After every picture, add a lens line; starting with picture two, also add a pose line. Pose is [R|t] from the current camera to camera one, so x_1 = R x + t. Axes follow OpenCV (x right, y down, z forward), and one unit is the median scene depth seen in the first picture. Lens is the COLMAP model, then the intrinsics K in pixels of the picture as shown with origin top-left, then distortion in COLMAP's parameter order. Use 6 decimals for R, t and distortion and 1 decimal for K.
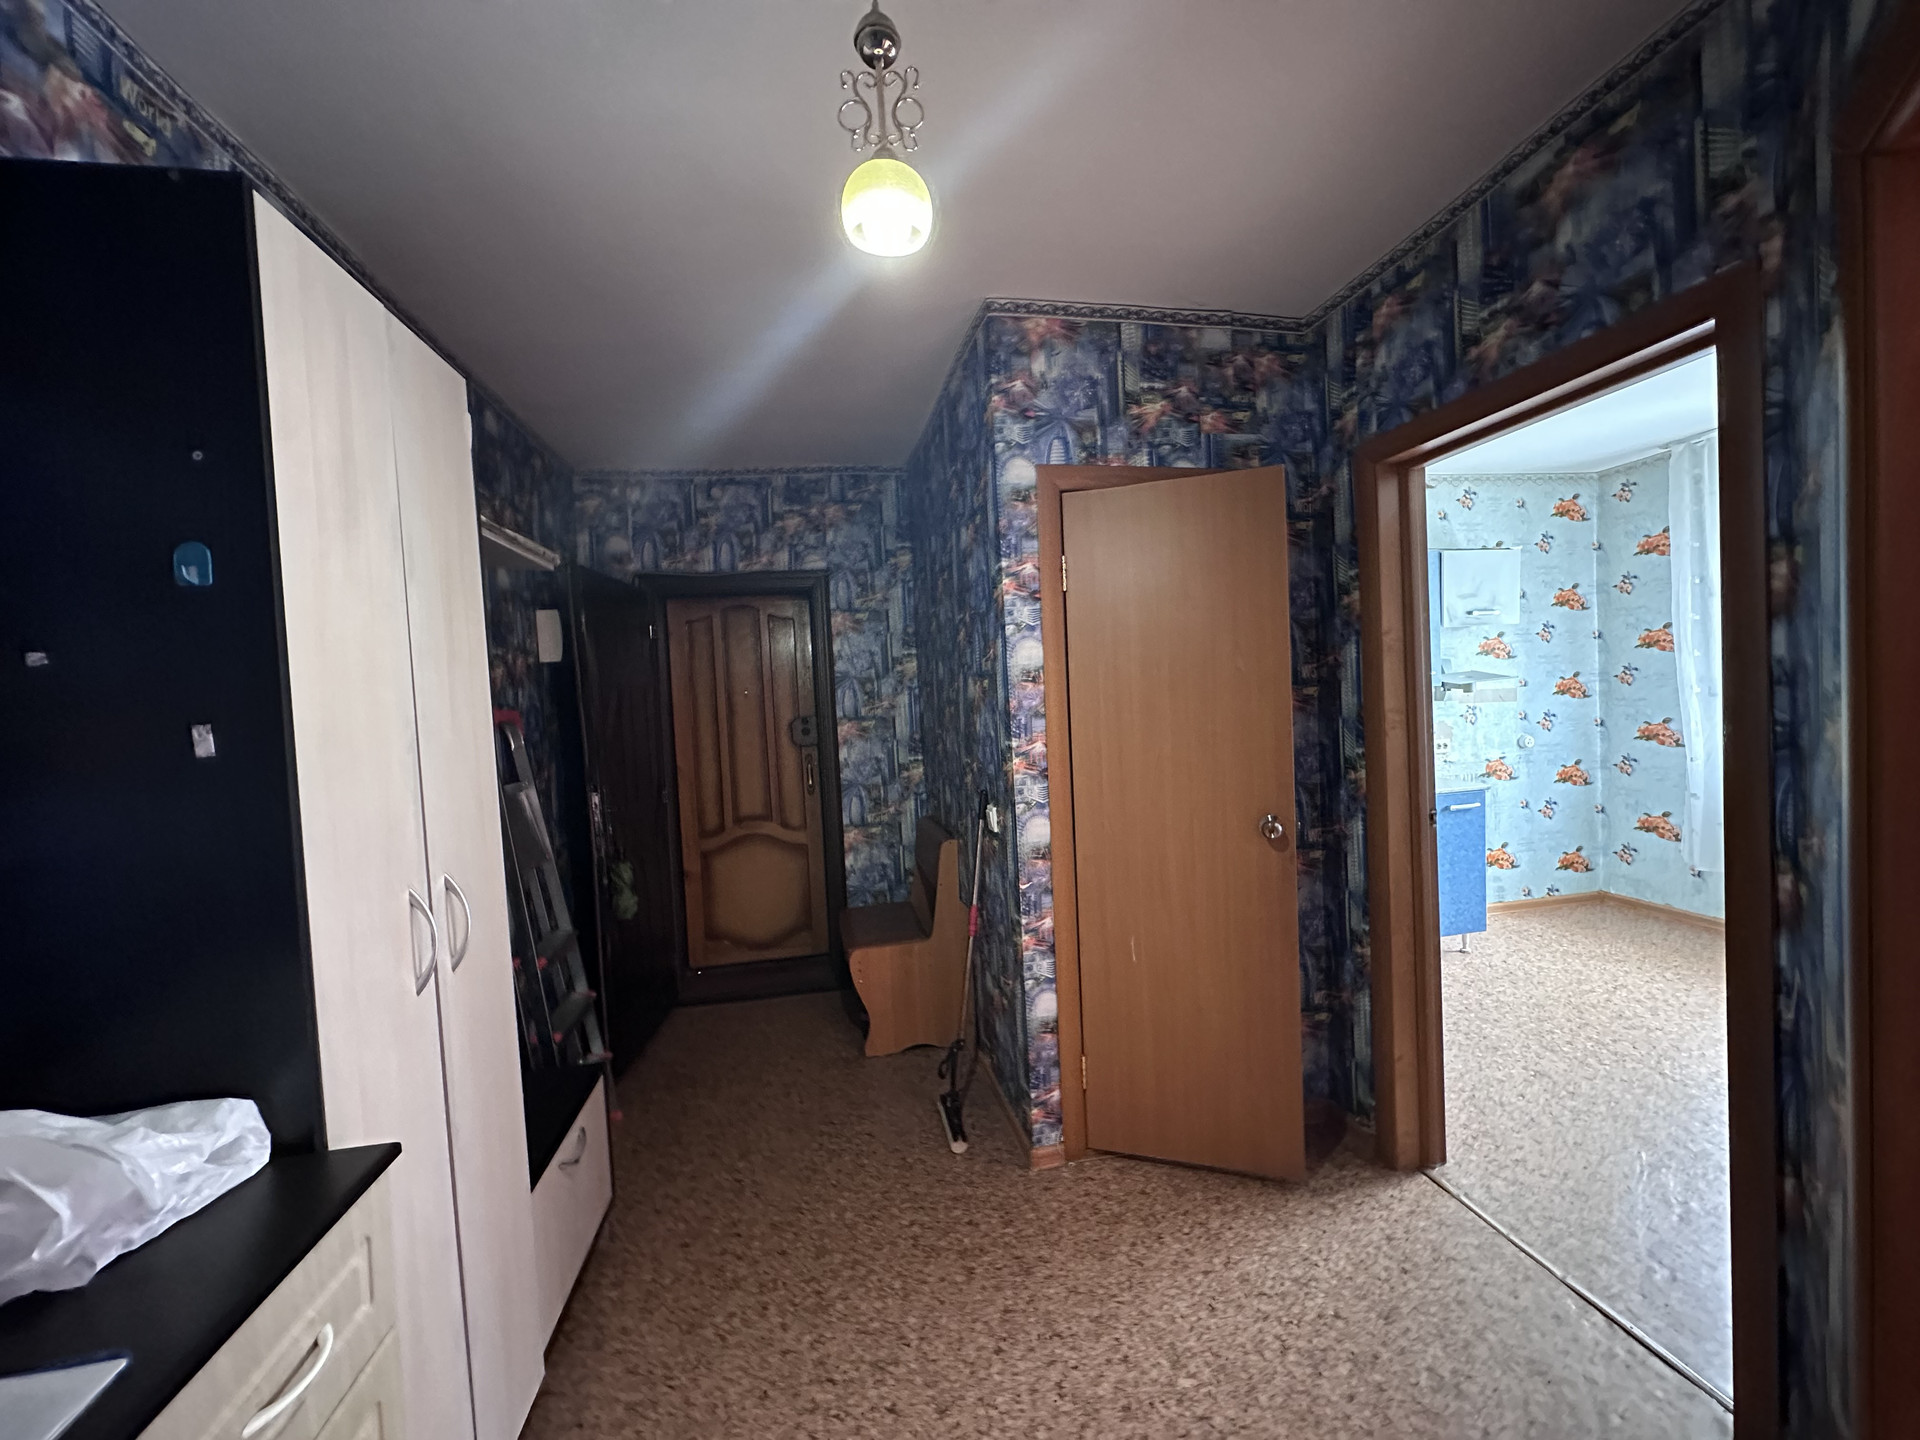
lens RADIAL K [[758.0, 0, 958.9], [0, 758.0, 721.2], [0, 0, 1]] dist [-0.000084, 0.000094]
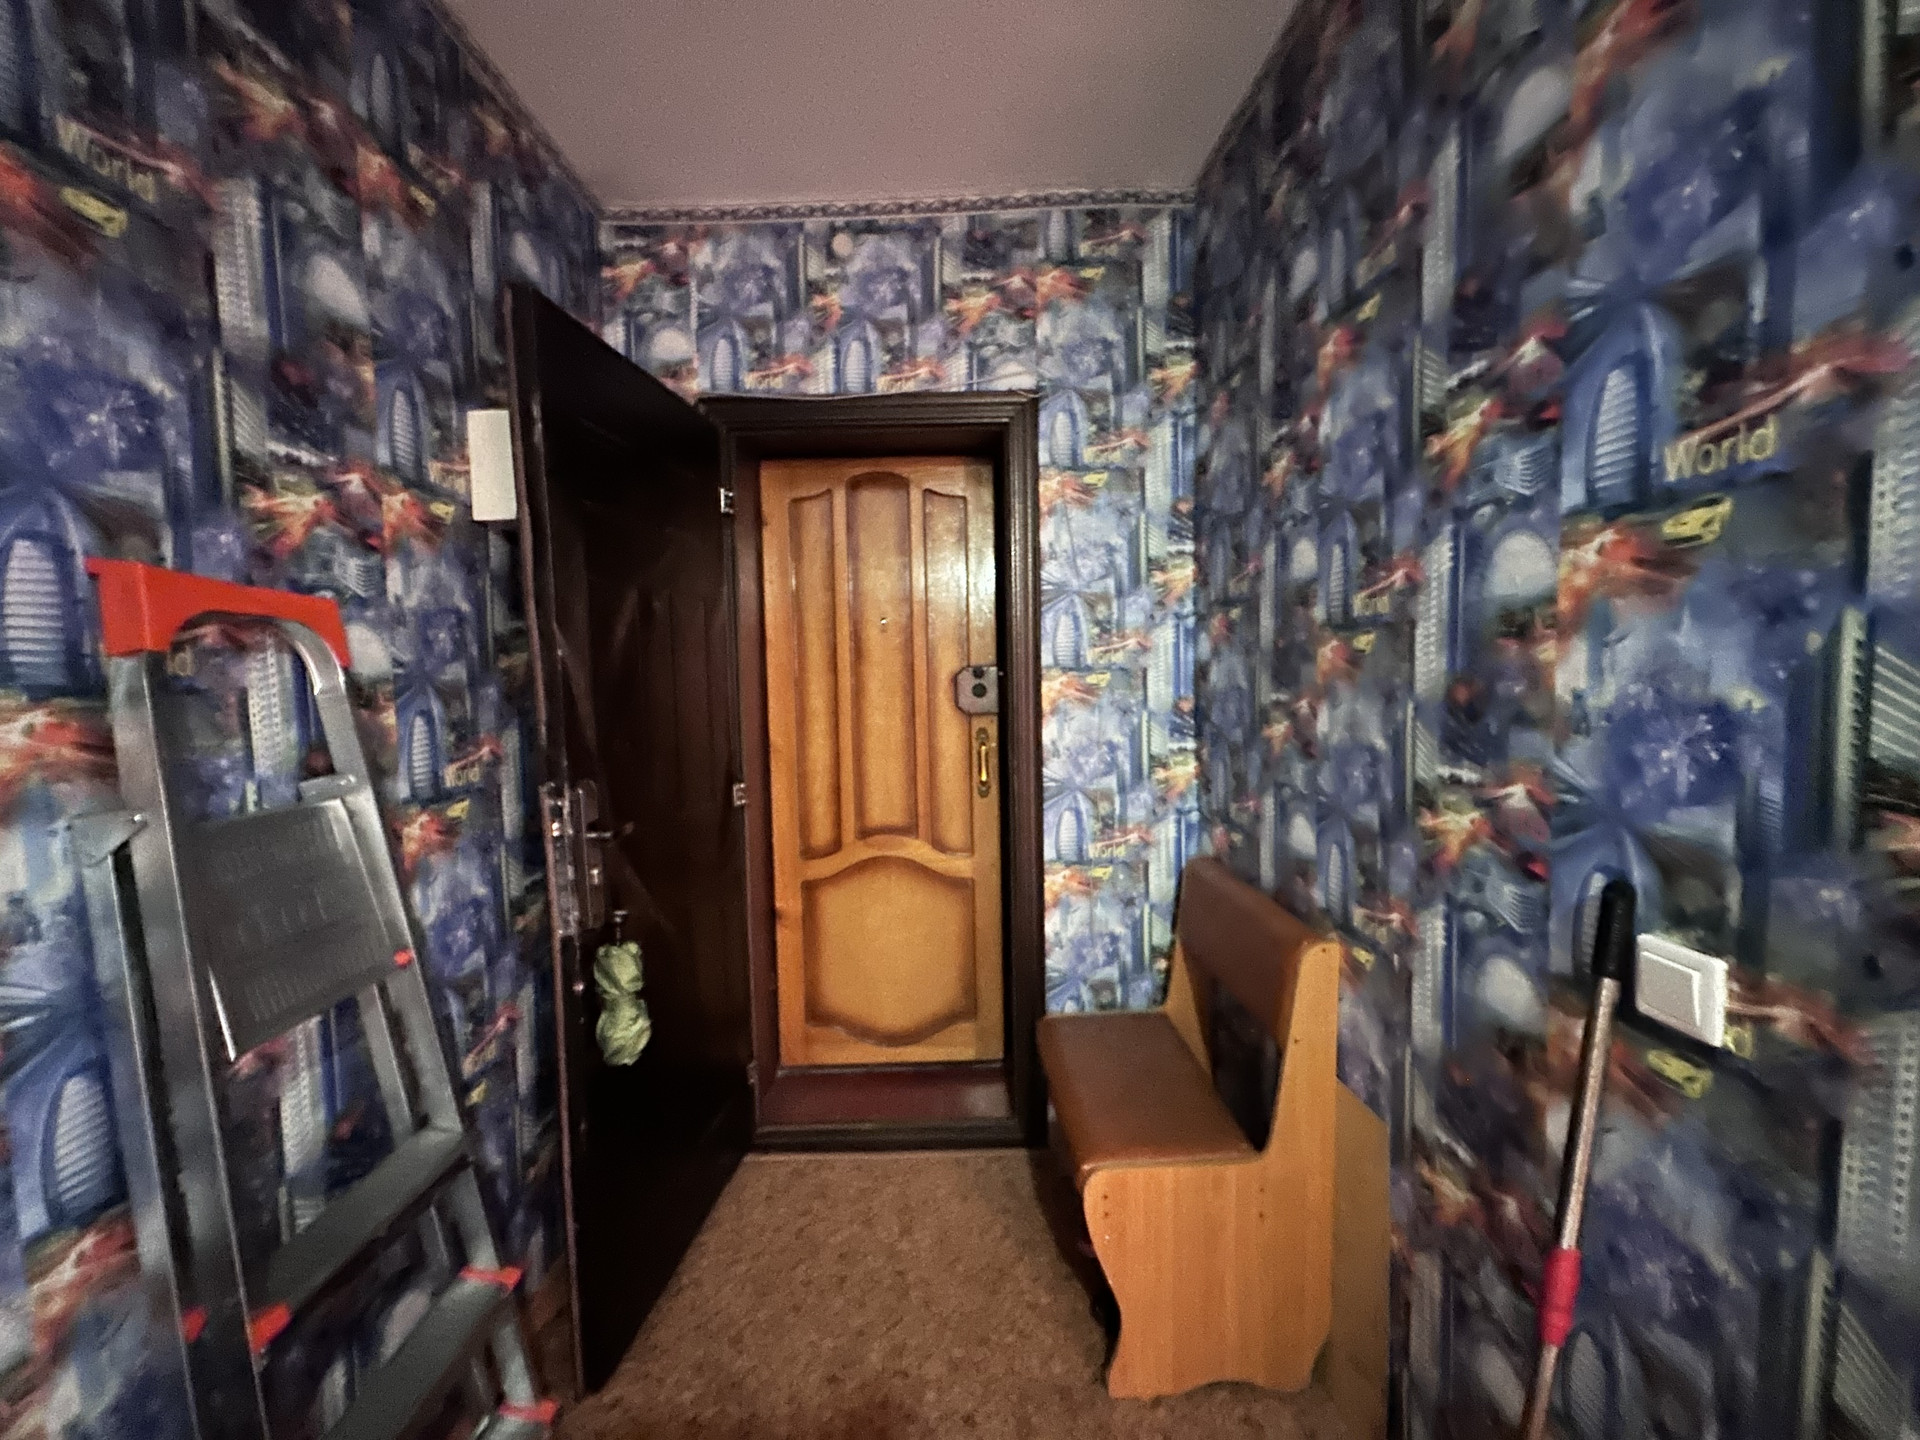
lens RADIAL K [[765.2, 0, 963.6], [0, 765.2, 718.8], [0, 0, 1]] dist [-0.003653, 0.000706]
pose [[0.985001, 0.042507, -0.167233, -0.122704], [-0.036970, 0.998665, 0.036084, 0.015706], [0.168544, -0.029360, 0.985257, 0.444823]]
